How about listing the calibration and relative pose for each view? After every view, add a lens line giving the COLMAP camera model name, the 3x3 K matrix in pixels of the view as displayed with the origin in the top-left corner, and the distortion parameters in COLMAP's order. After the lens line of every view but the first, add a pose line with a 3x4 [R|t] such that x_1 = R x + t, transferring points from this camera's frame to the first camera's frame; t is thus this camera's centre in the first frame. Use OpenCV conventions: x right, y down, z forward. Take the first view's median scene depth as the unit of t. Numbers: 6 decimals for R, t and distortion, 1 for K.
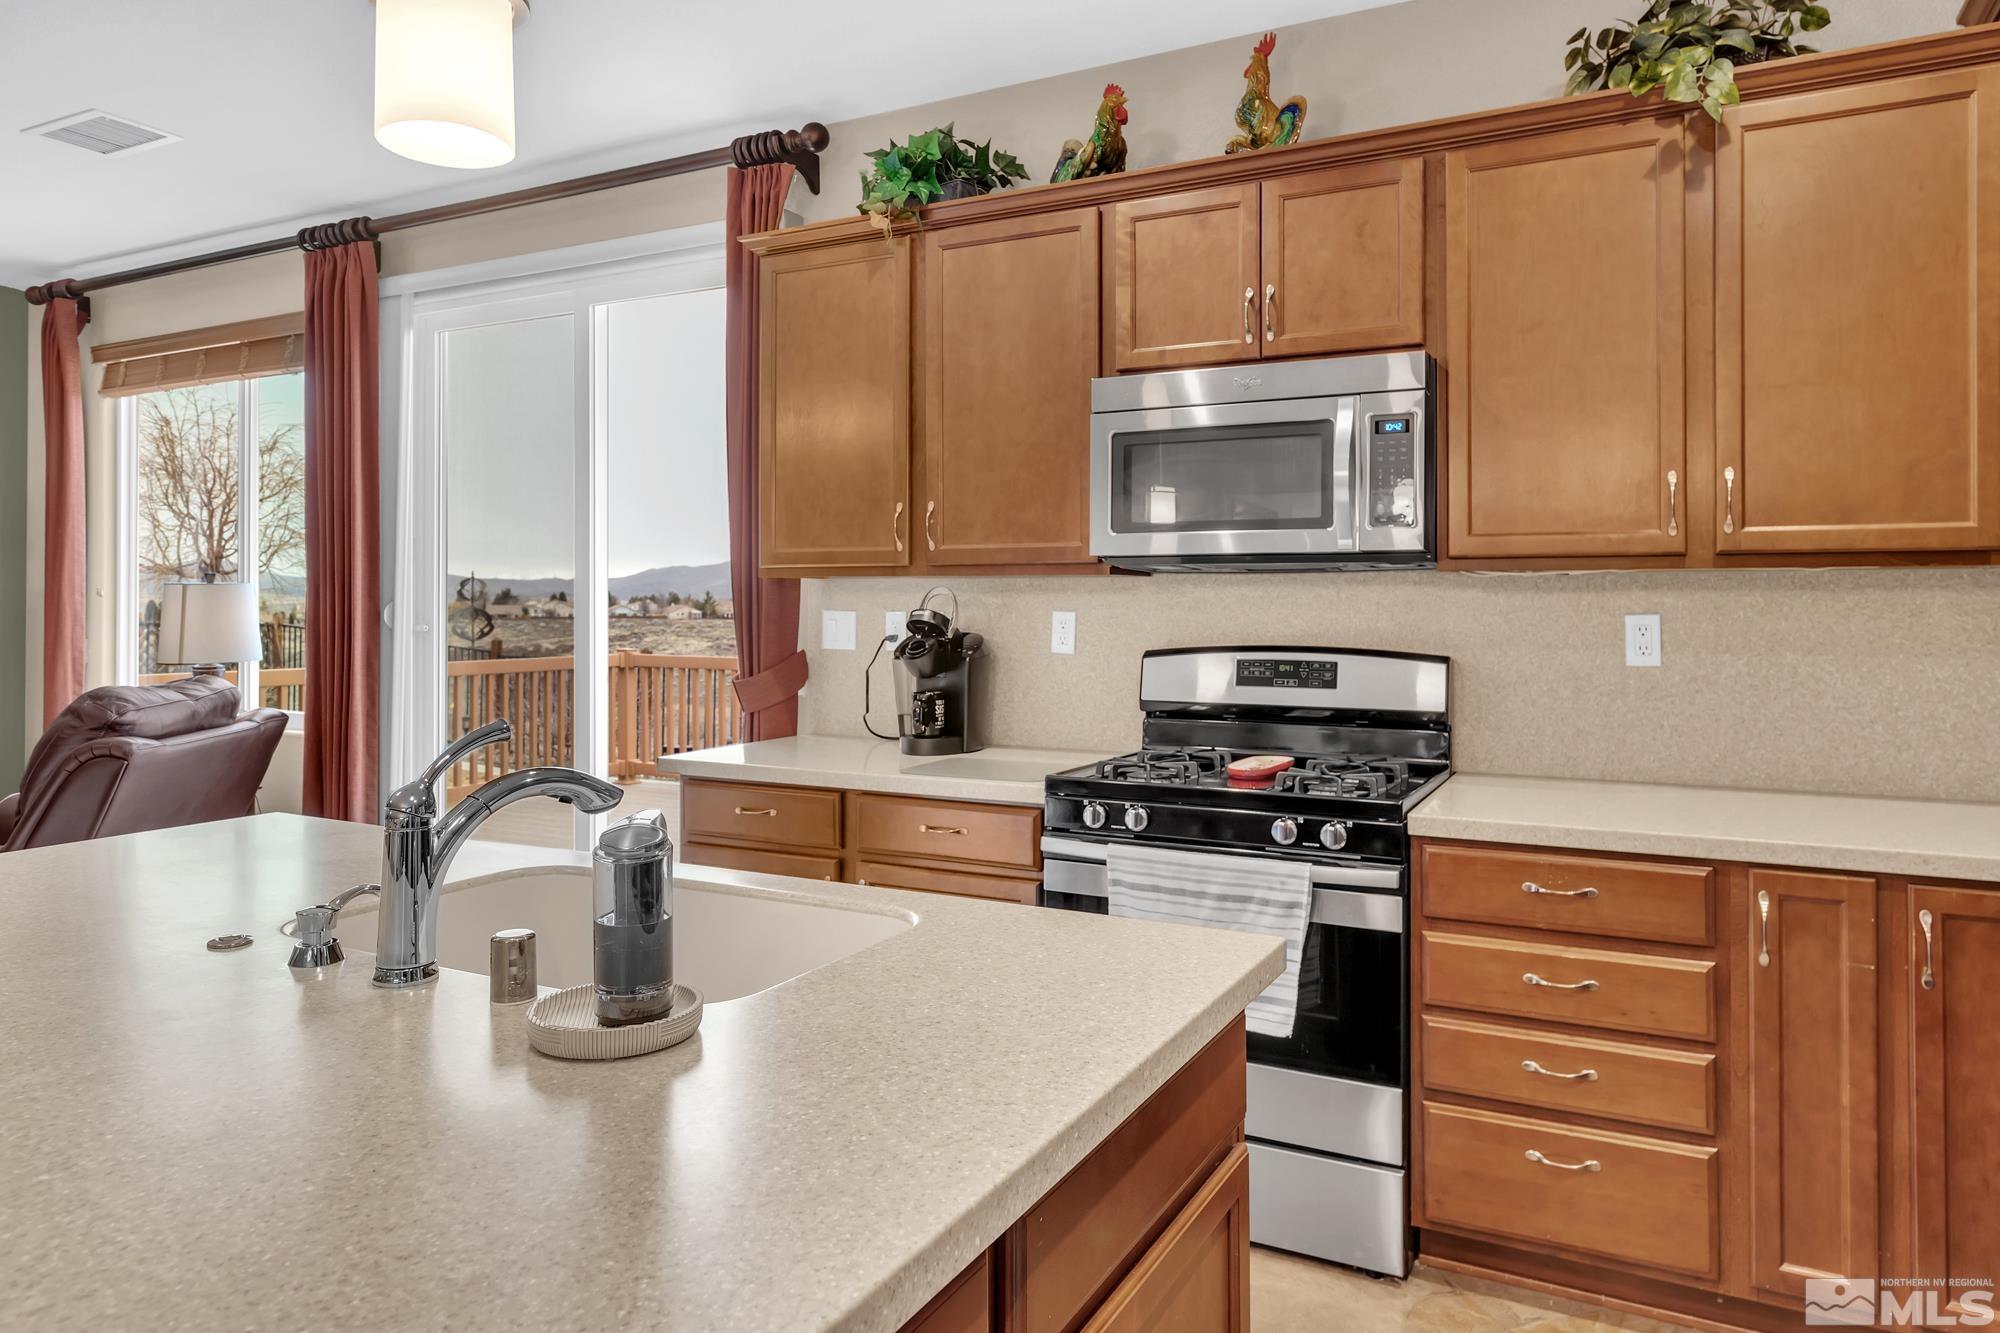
lens RADIAL K [[1299.8, 0, 1020.9], [0, 1299.8, 584.3], [0, 0, 1]] dist [0.011627, 0.001943]
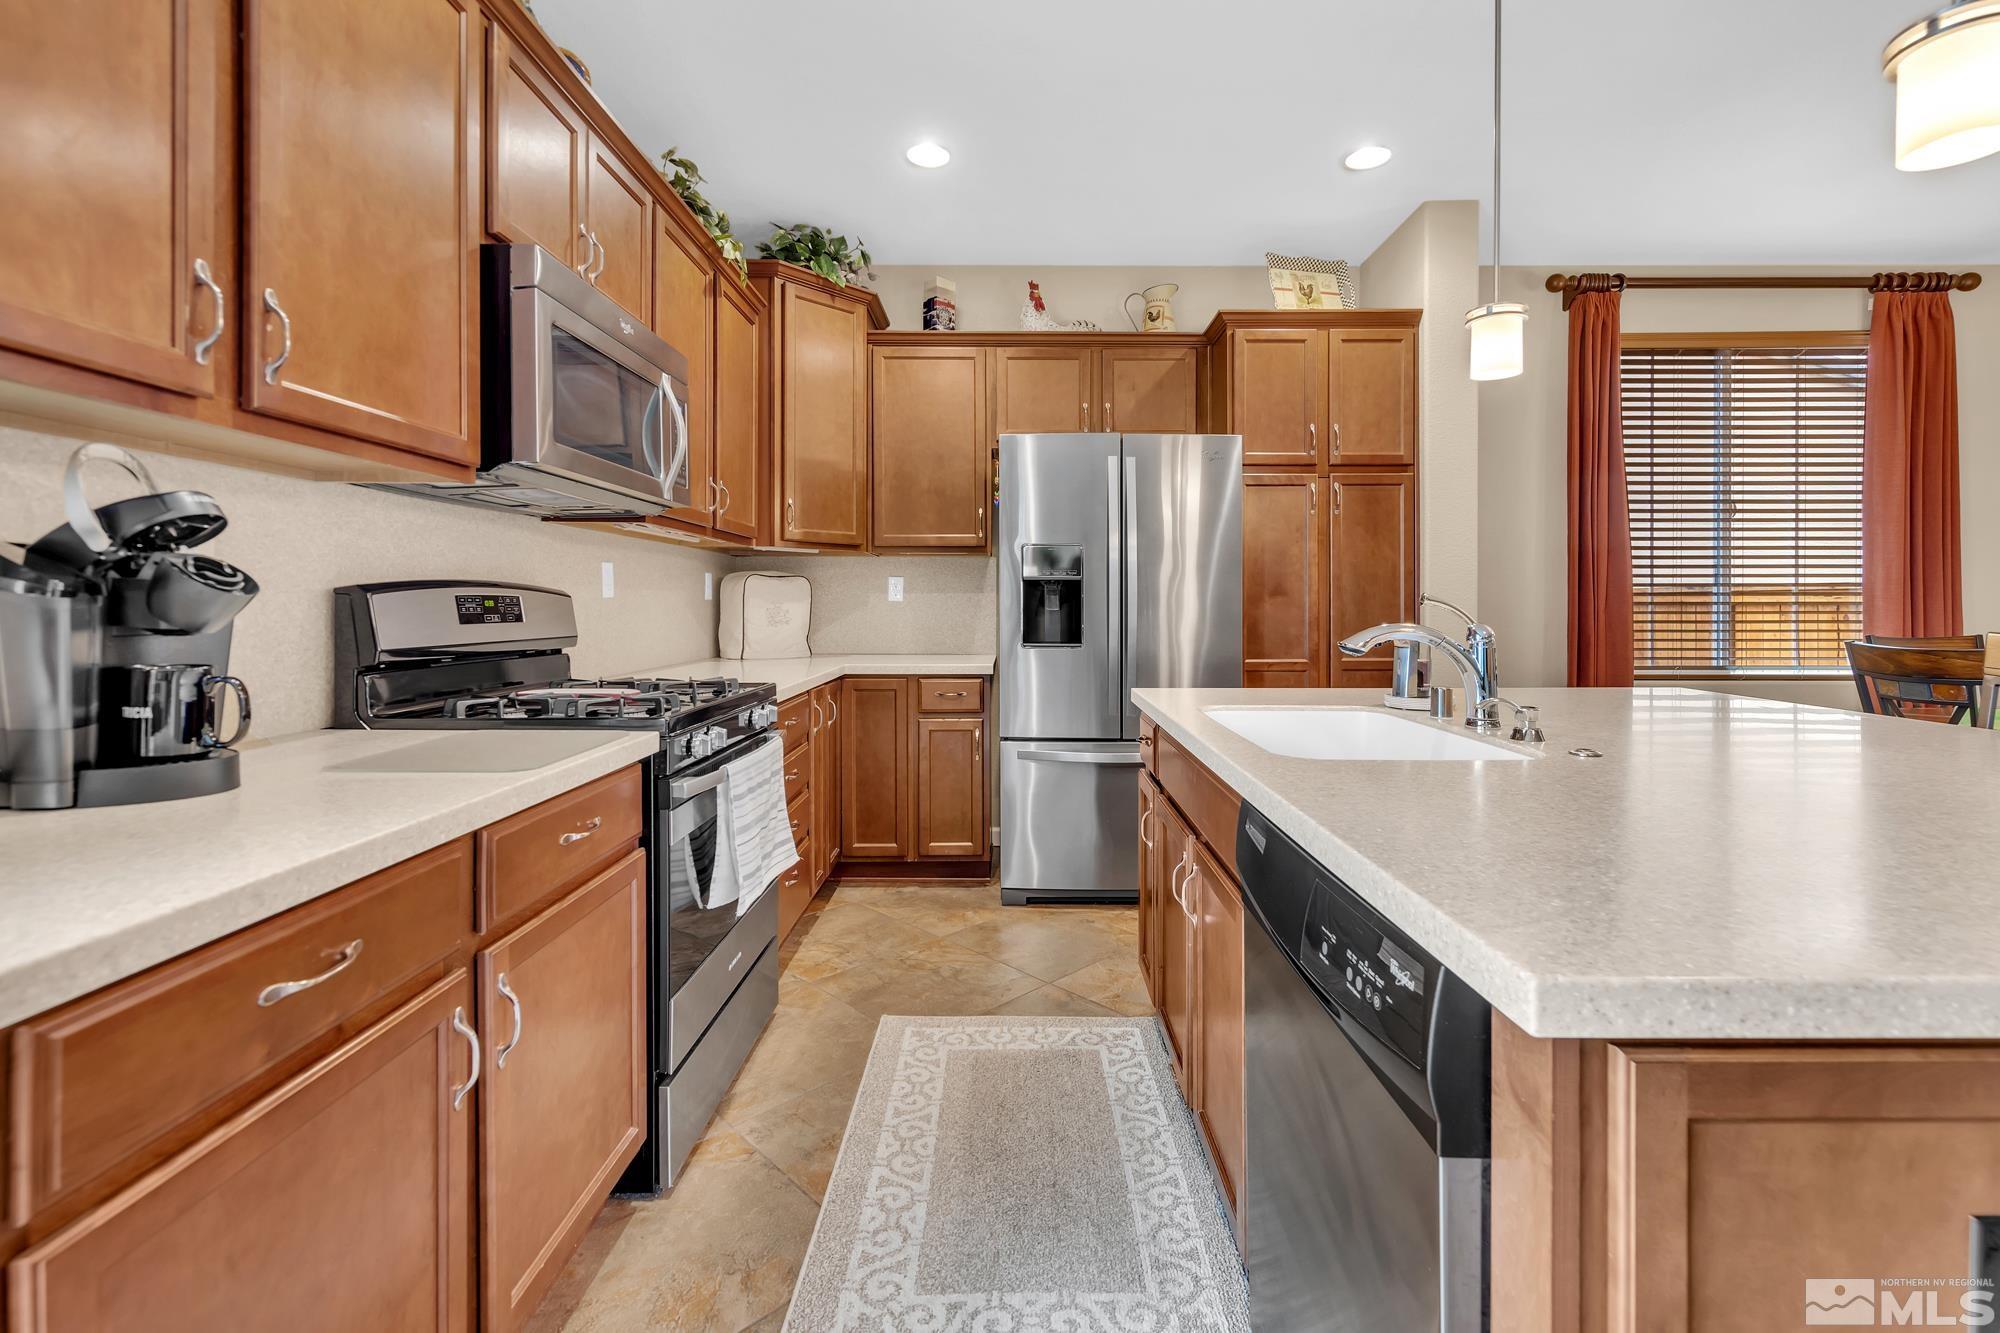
lens RADIAL K [[837.8, 0, 998.9], [0, 837.8, 603.9], [0, 0, 1]] dist [0.006875, -0.000219]
pose [[-0.467773, -0.000153, 0.883849, -0.493986], [-0.013594, 0.999883, -0.007021, 0.062094], [-0.883744, -0.015300, -0.467720, 0.934066]]
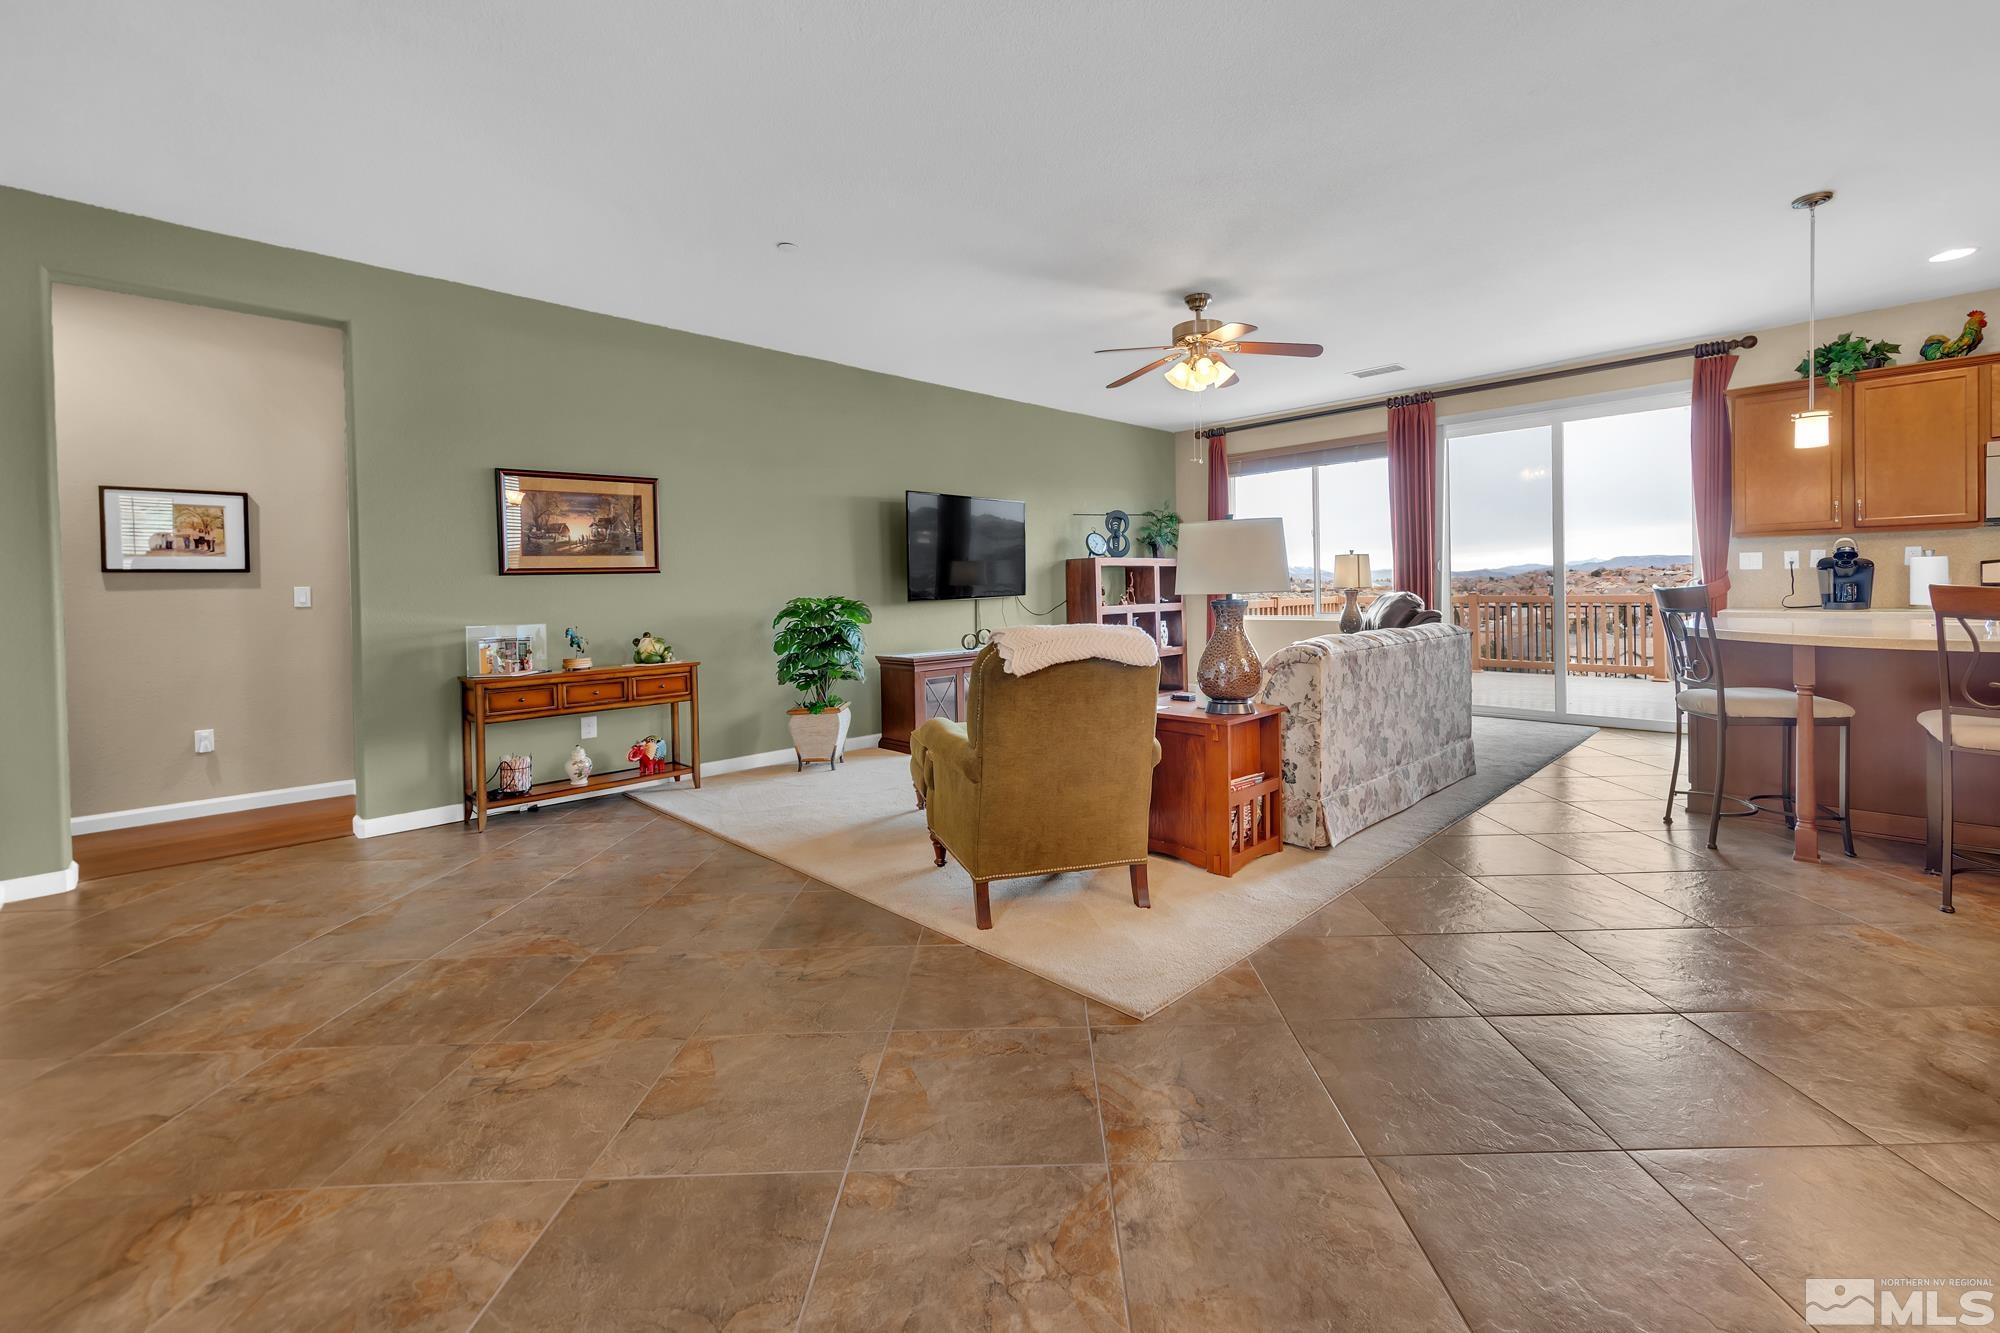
lens RADIAL K [[834.5, 0, 1022.7], [0, 834.5, 593.4], [0, 0, 1]] dist [0.006636, 0.000221]
pose [[0.958494, -0.016873, -0.284614, -1.113672], [0.023257, 0.999548, 0.019068, 0.041795], [0.284164, -0.024896, 0.958453, -0.892445]]
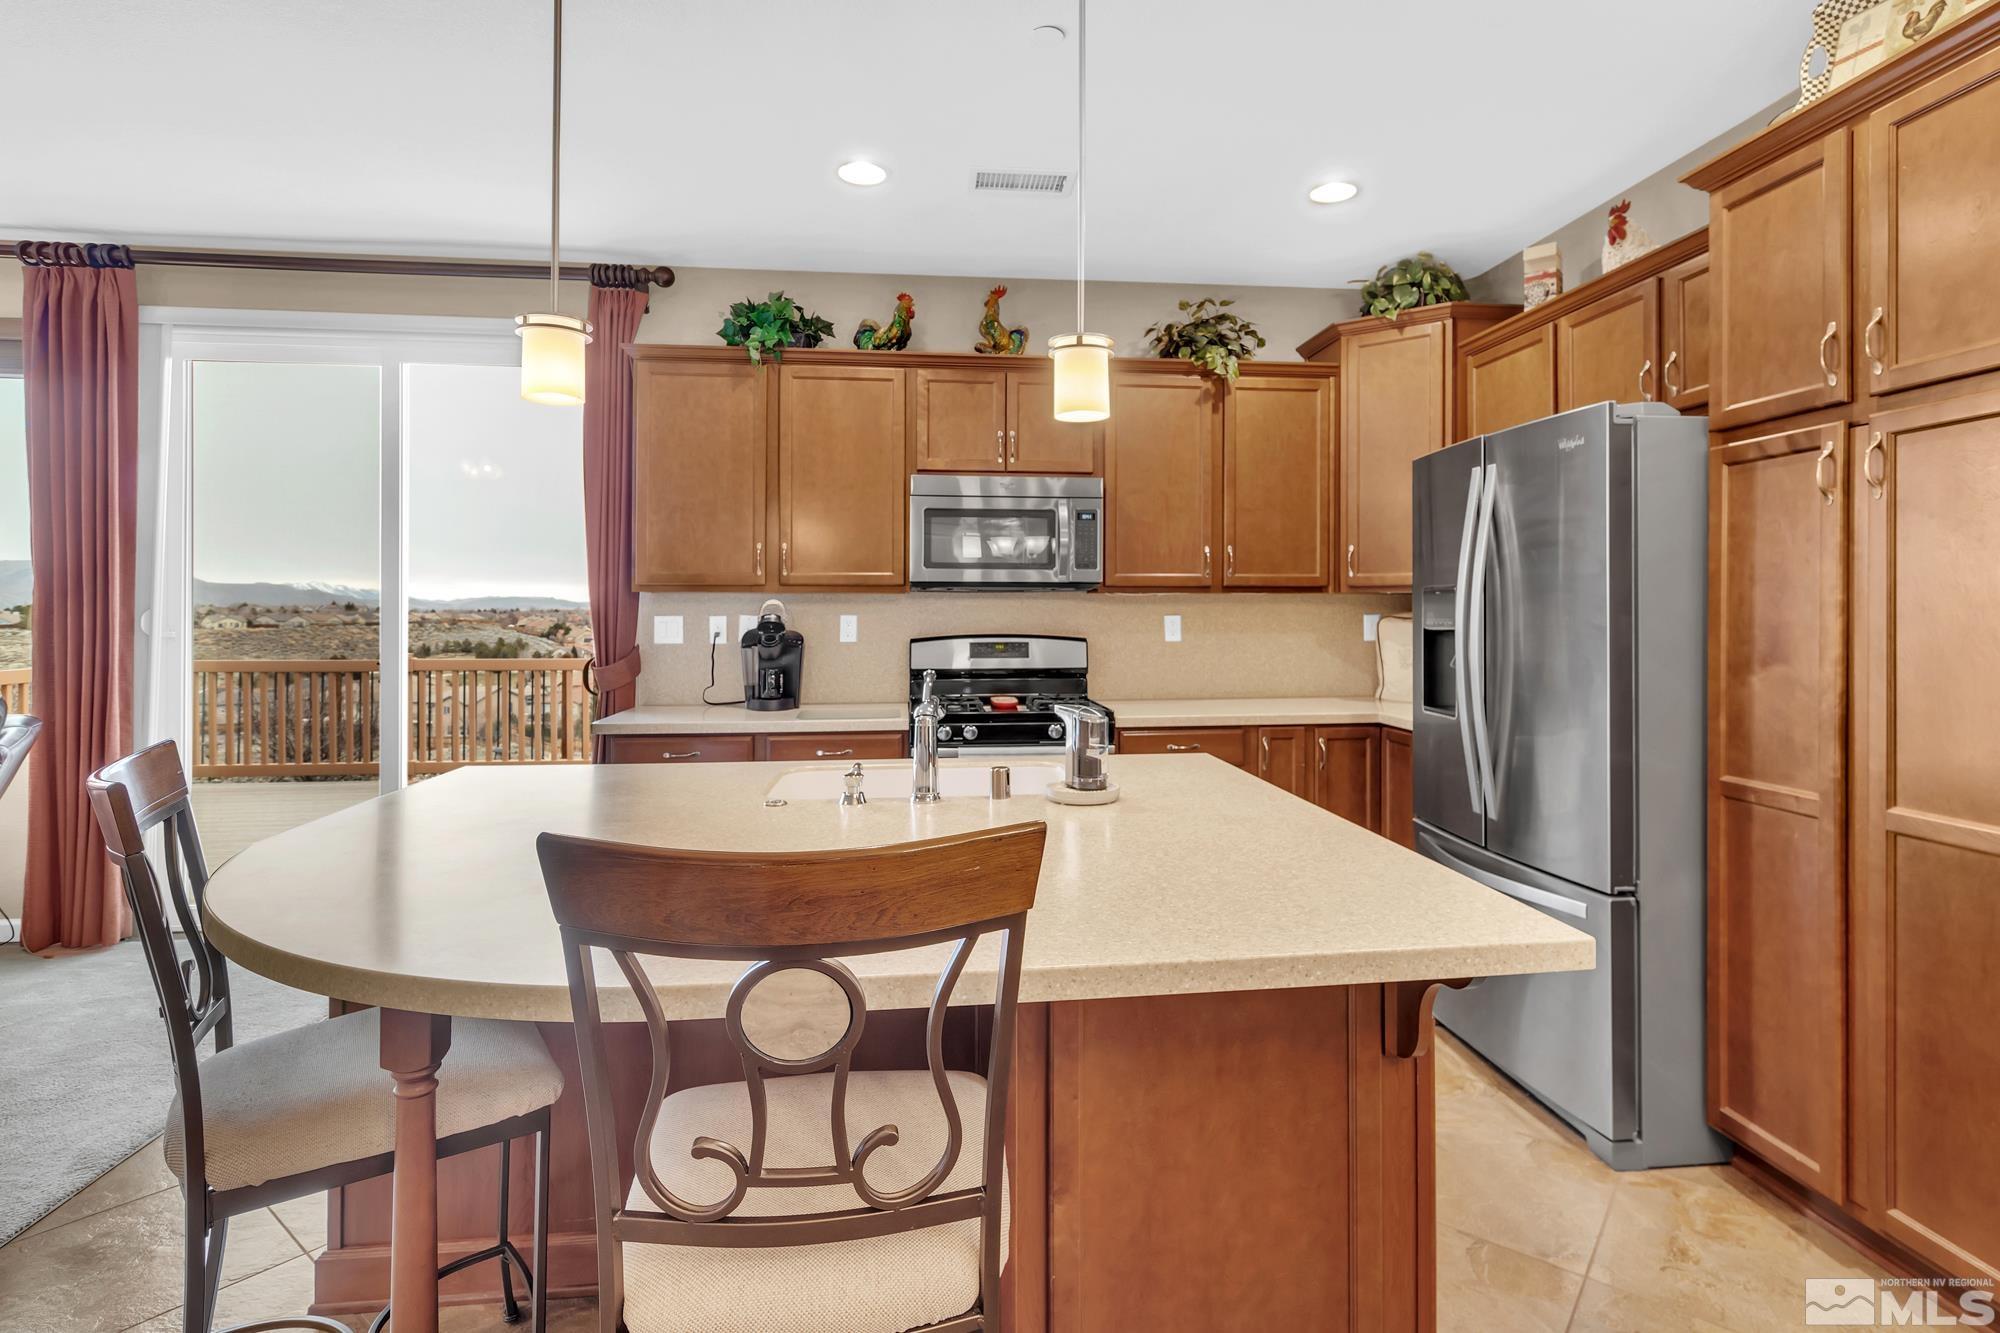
lens RADIAL K [[1005.3, 0, 1017.6], [0, 1005.3, 610.0], [0, 0, 1]] dist [0.014299, -0.001509]
pose [[0.826335, -0.000141, 0.563179, -0.526107], [-0.007077, 0.999918, 0.010634, 0.000045], [-0.563135, -0.012773, 0.826266, -0.131853]]
